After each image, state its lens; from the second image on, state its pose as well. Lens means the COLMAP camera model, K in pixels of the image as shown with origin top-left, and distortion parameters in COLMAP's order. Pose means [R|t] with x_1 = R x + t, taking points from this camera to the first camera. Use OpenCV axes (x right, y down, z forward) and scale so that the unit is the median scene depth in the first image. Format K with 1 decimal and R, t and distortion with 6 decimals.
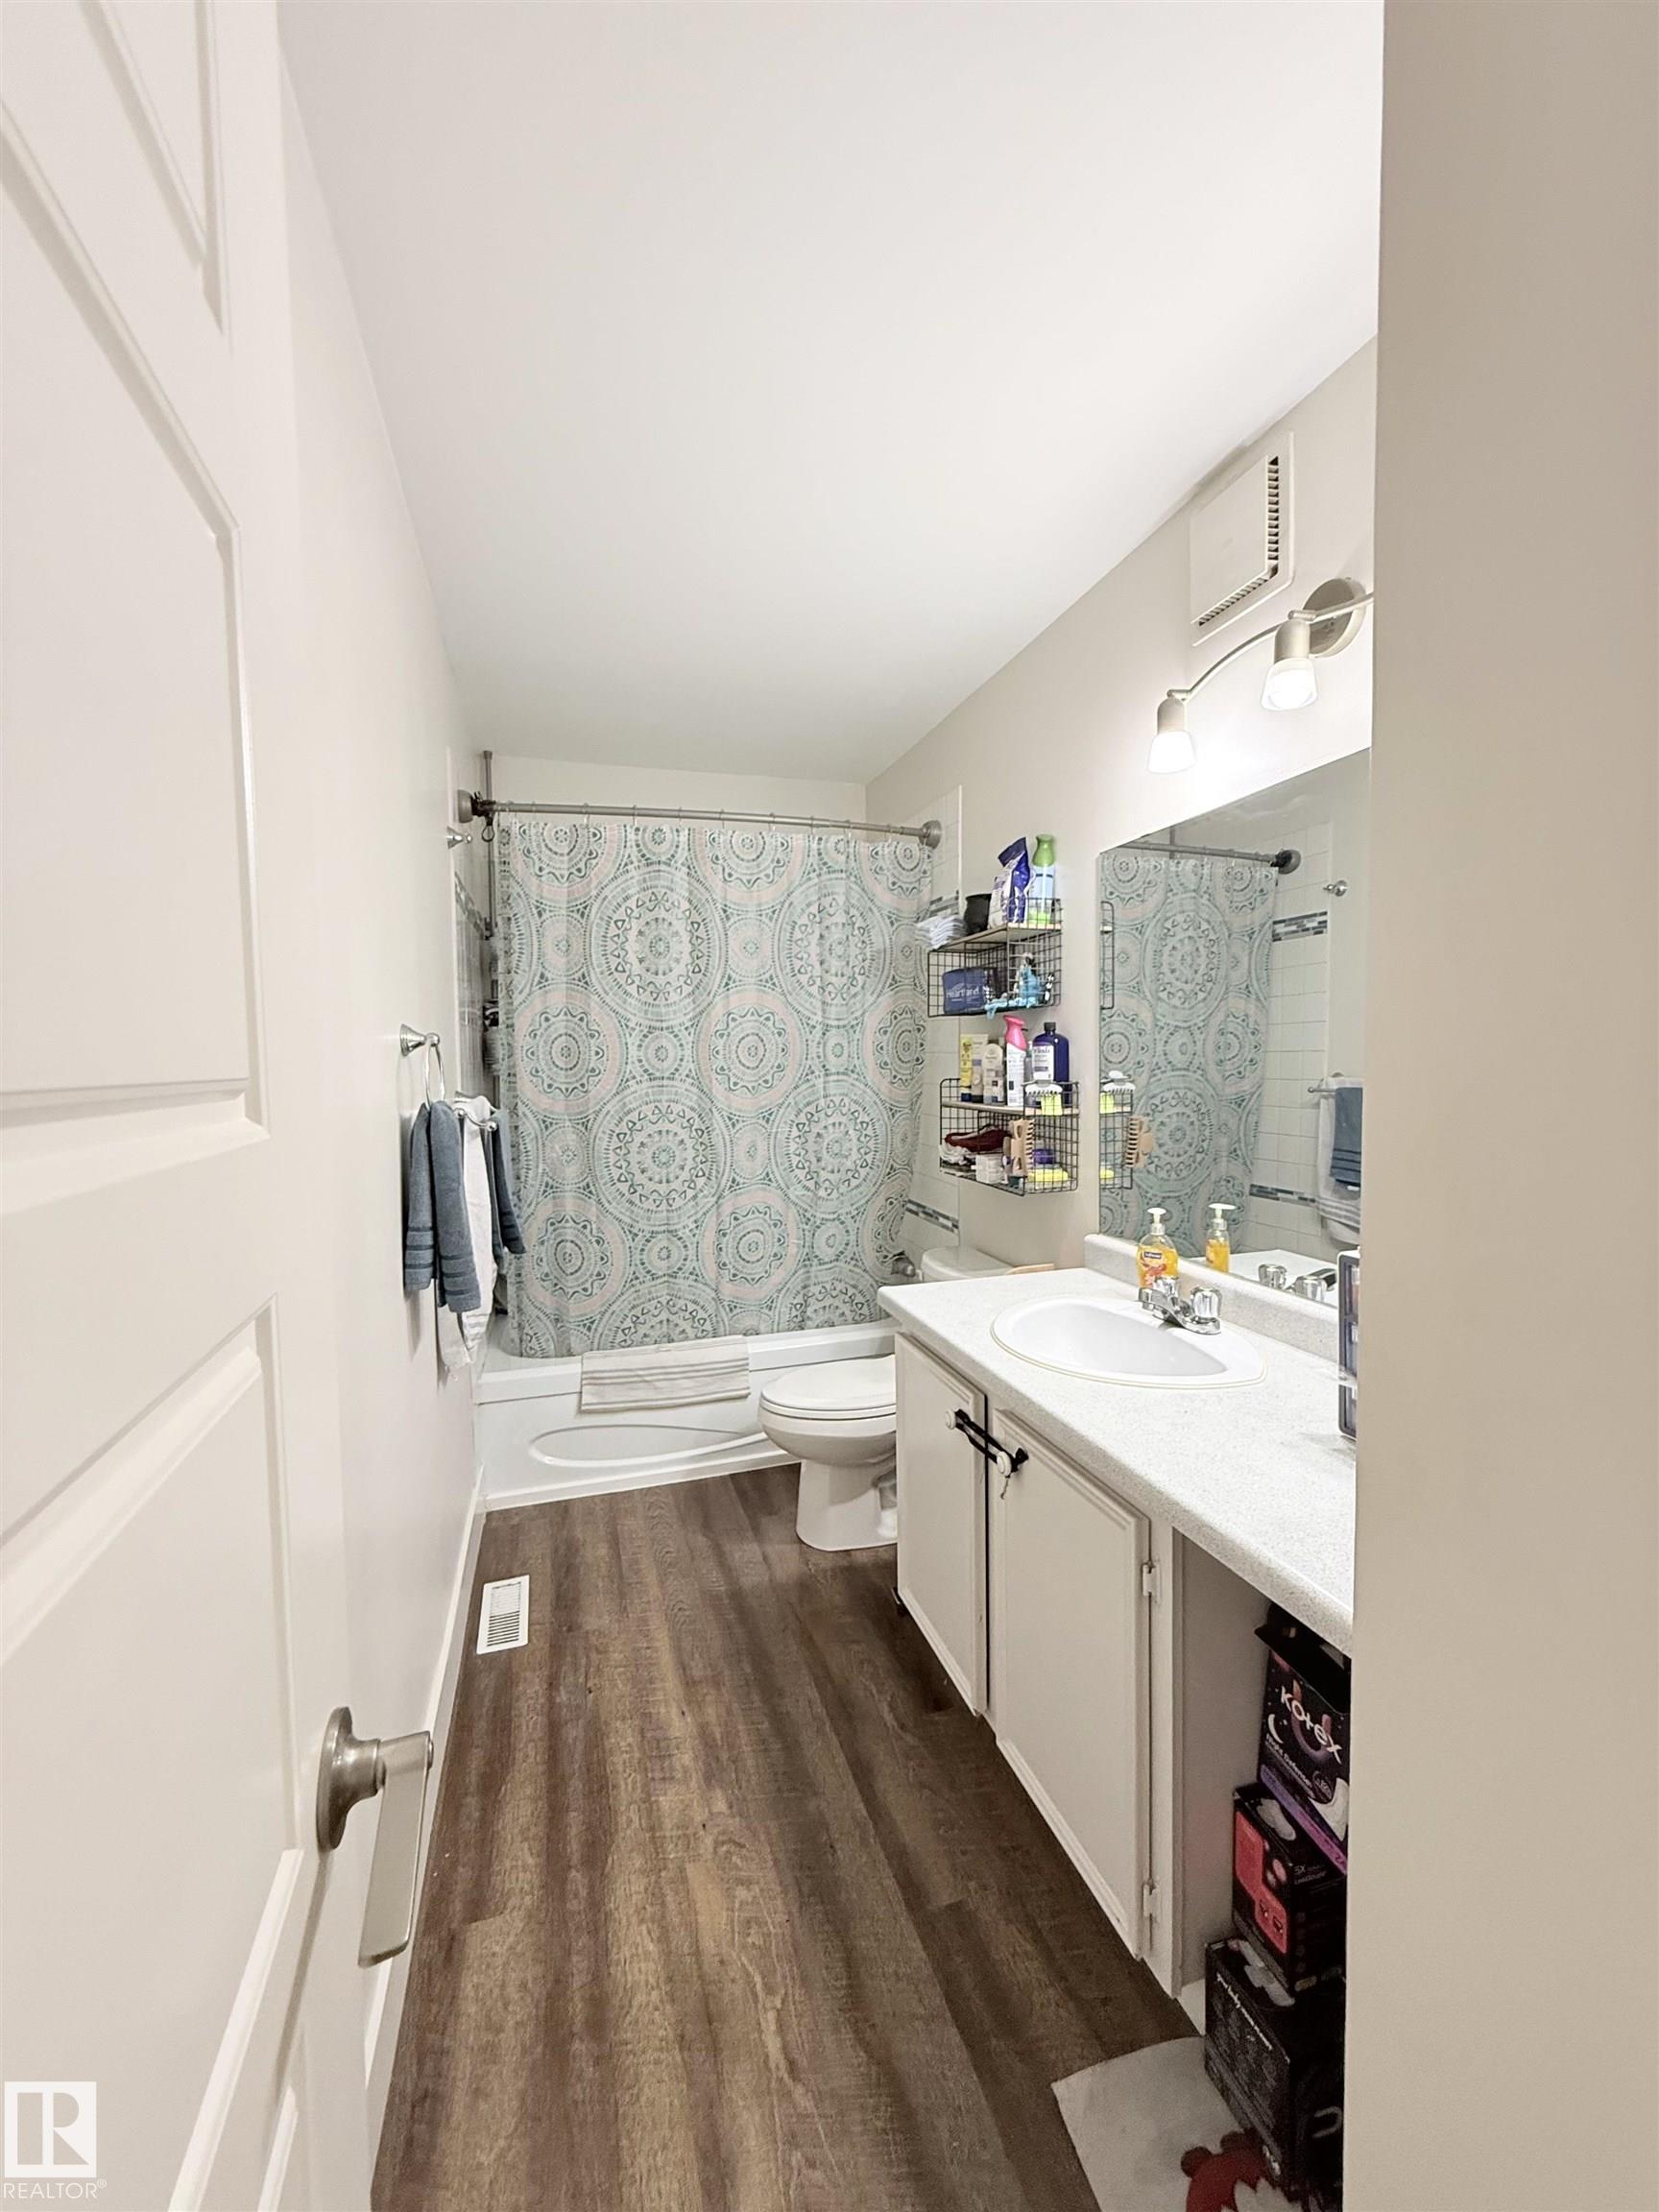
lens RADIAL K [[877.7, 0, 830.6], [0, 877.7, 1106.2], [0, 0, 1]] dist [-0.001745, 0.000570]
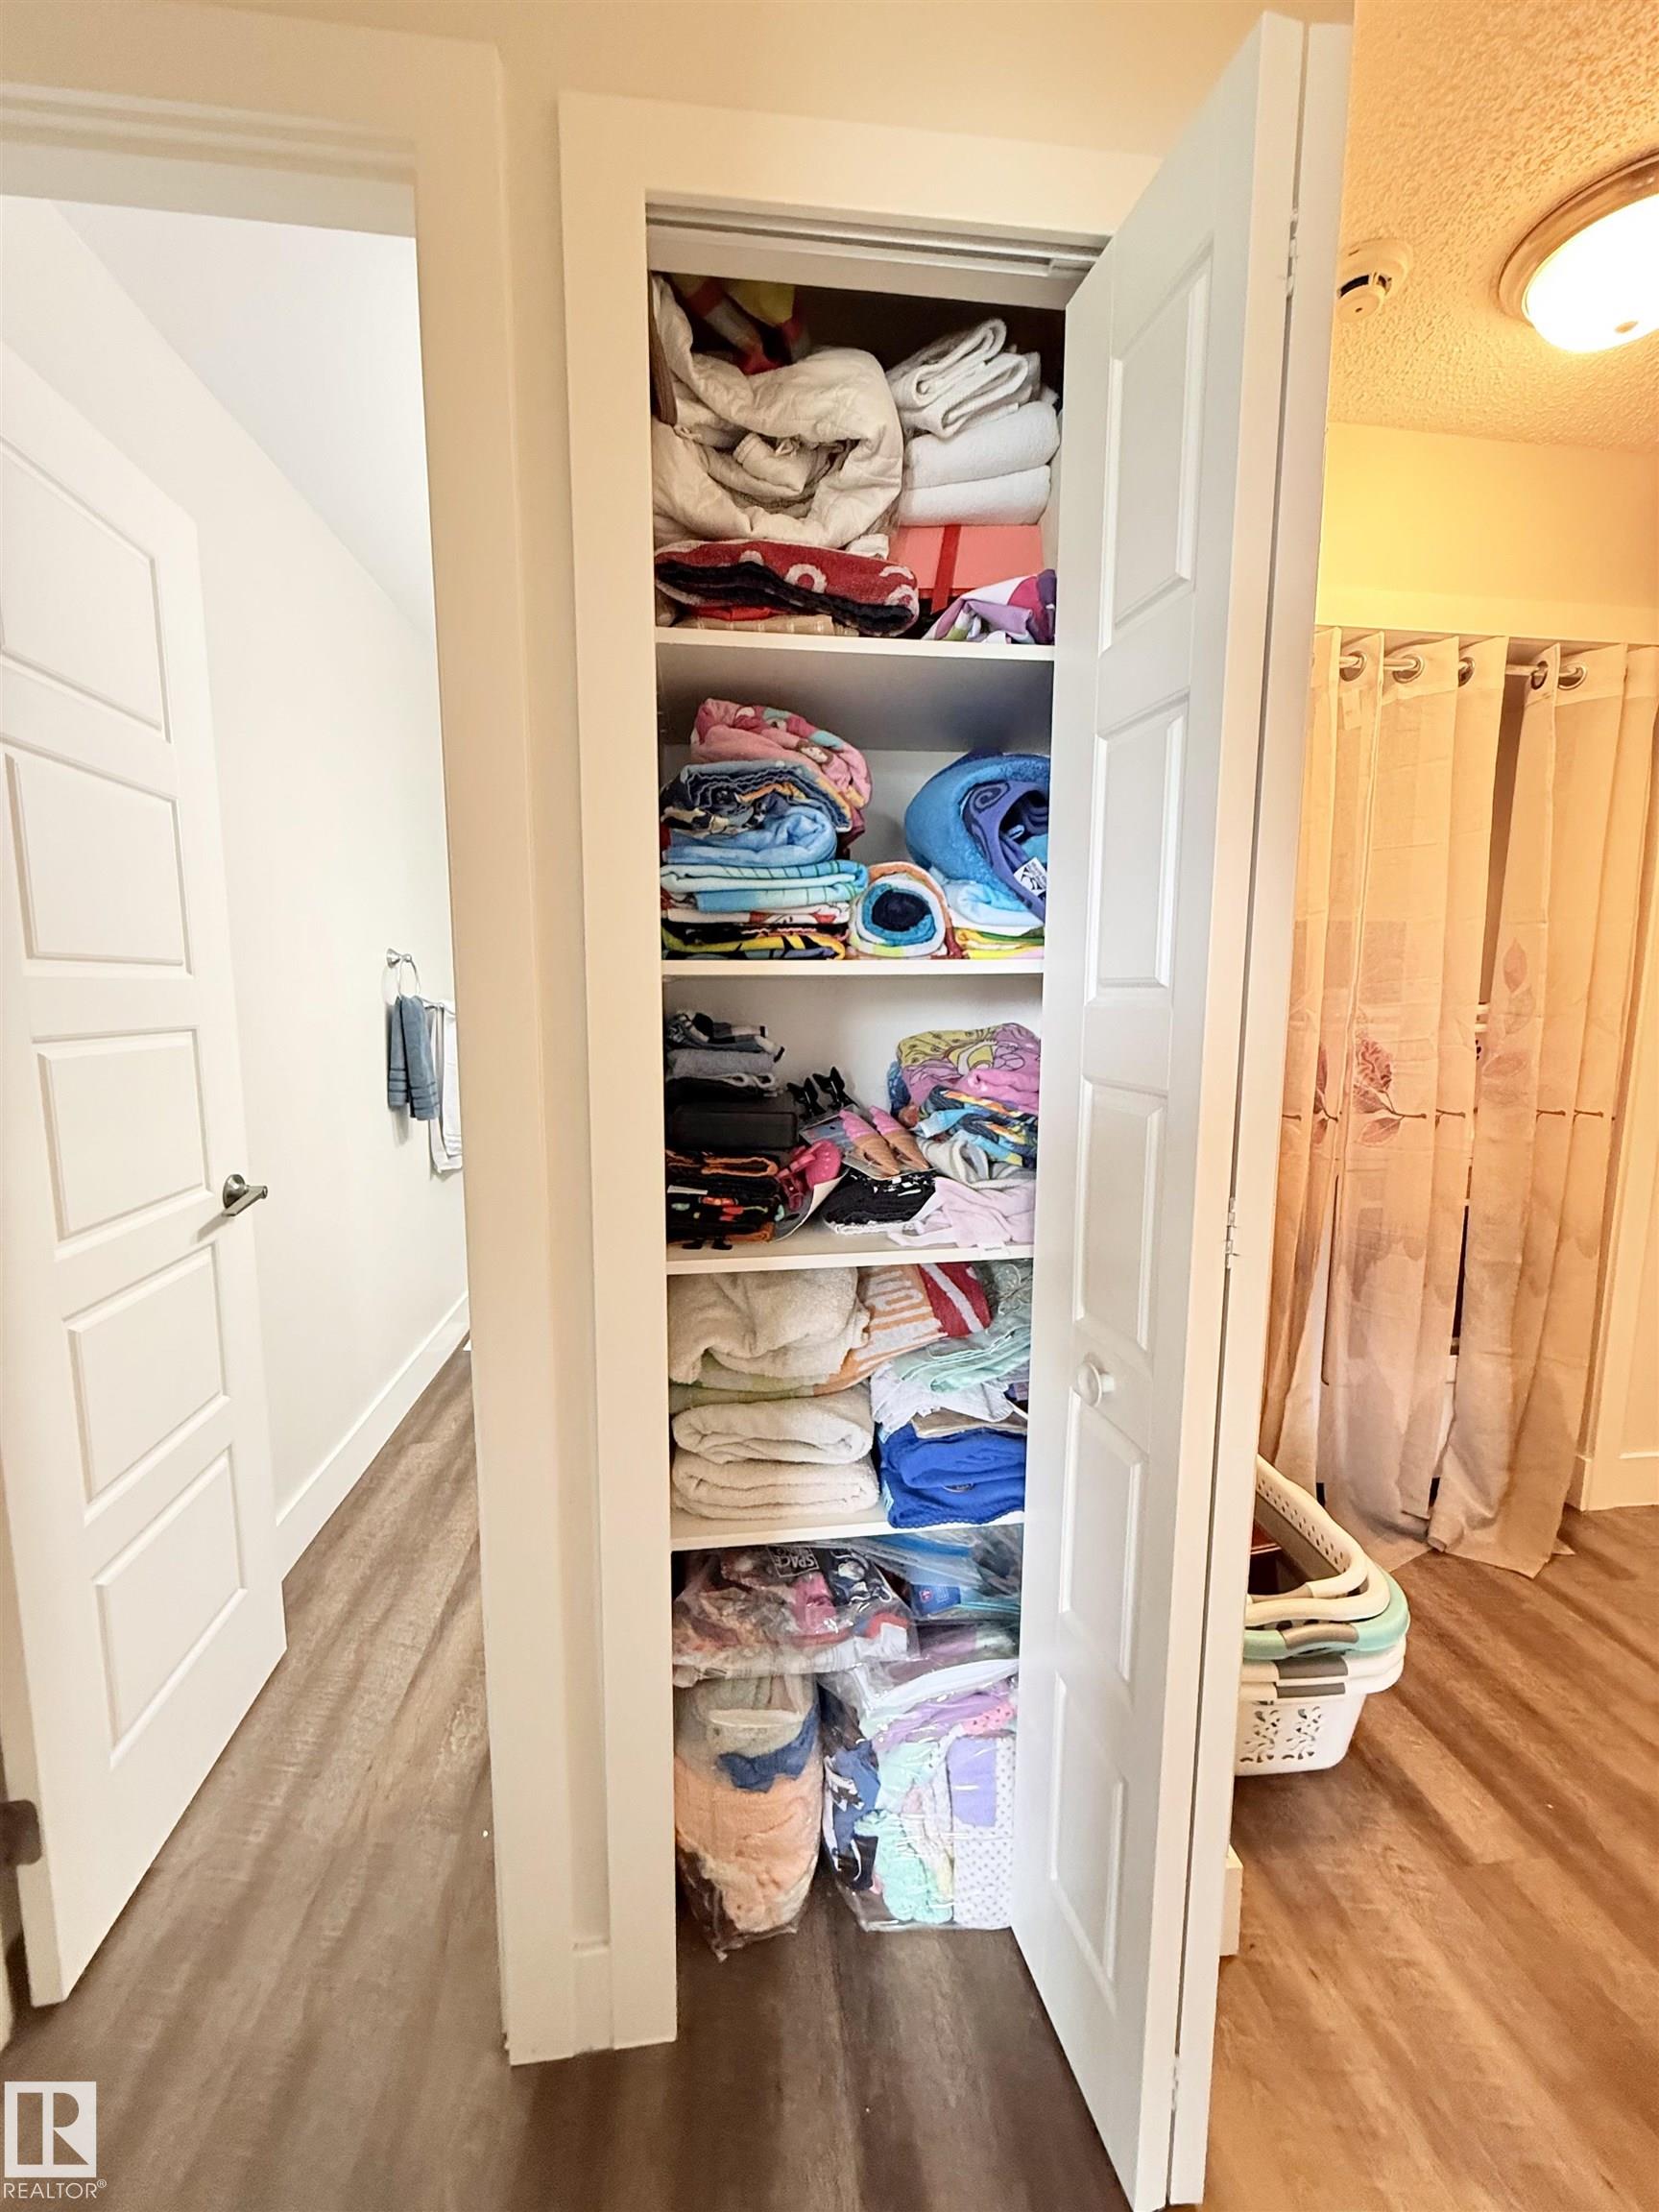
lens RADIAL K [[877.7, 0, 817.9], [0, 877.7, 1100.2], [0, 0, 1]] dist [-0.001745, 0.000570]
pose [[0.982420, 0.032726, -0.183793, 0.707434], [-0.019304, 0.997046, 0.074346, 0.061524], [0.185683, -0.069491, 0.980149, -0.570452]]
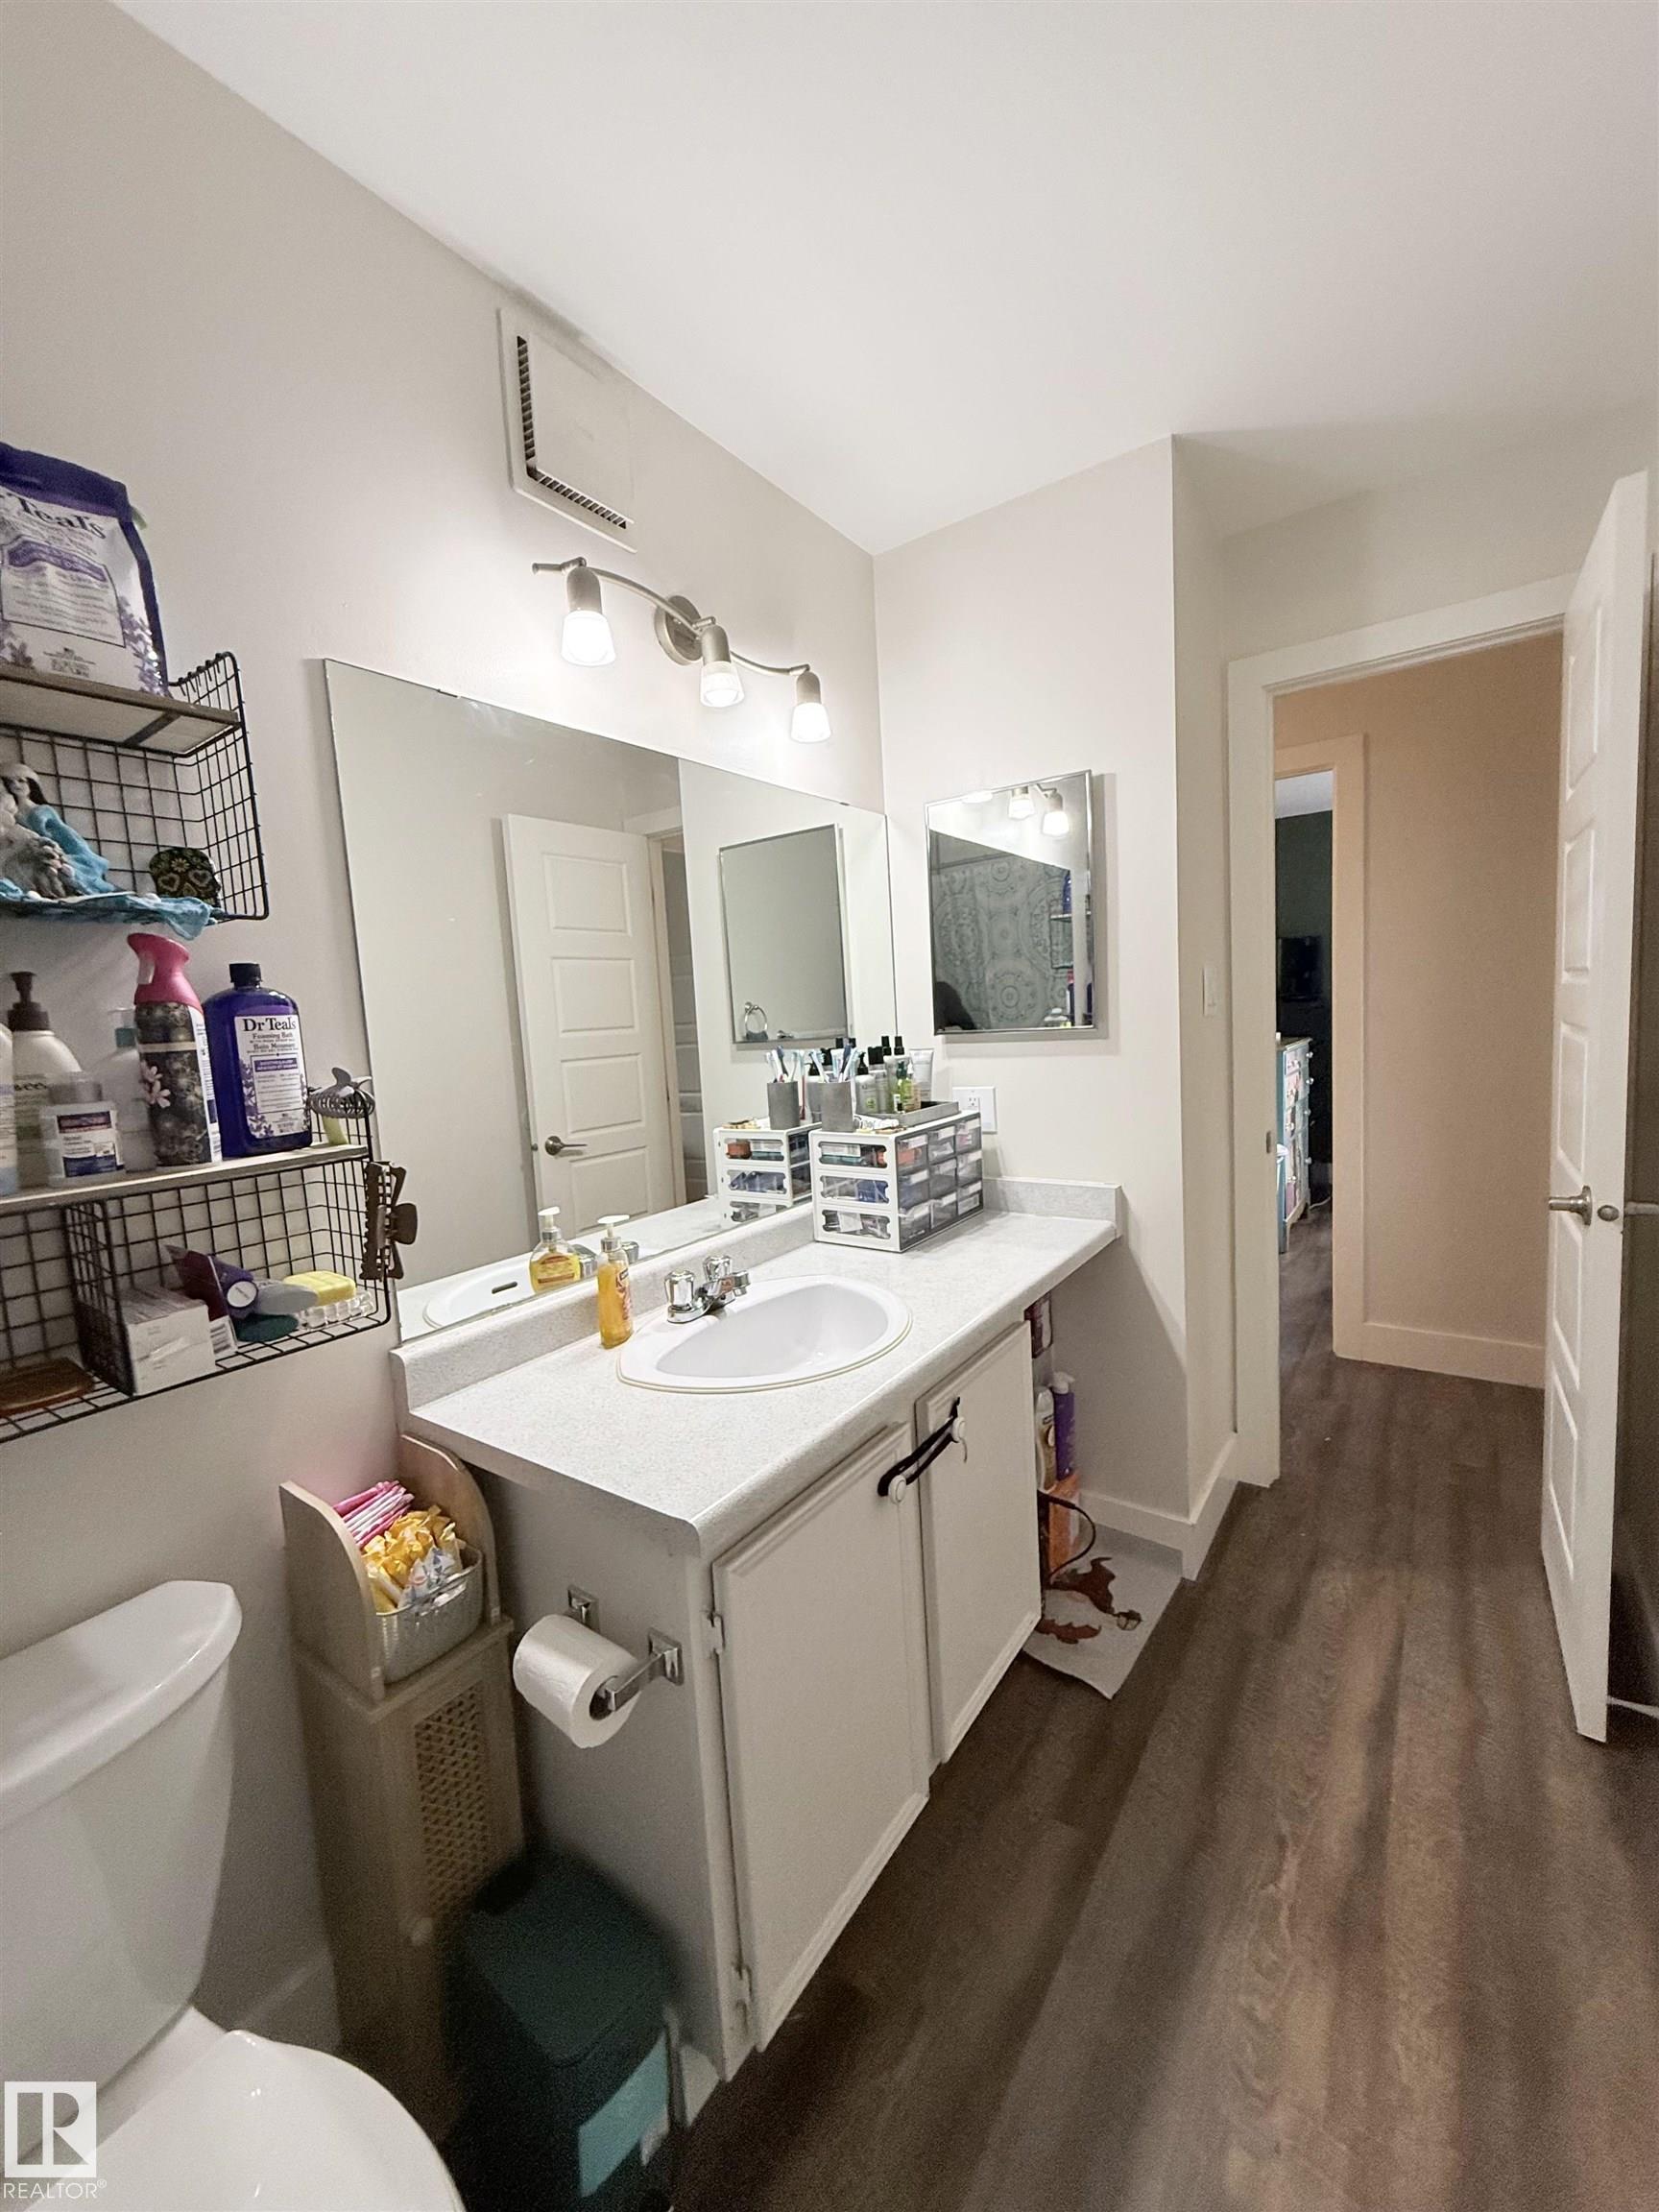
lens RADIAL K [[877.7, 0, 832.8], [0, 877.7, 1100.3], [0, 0, 1]] dist [-0.001745, 0.000570]
pose [[-0.608822, -0.043849, 0.792094, -0.467308], [0.095764, 0.987107, 0.128250, -0.082734], [-0.787506, 0.153936, -0.596773, 1.671378]]
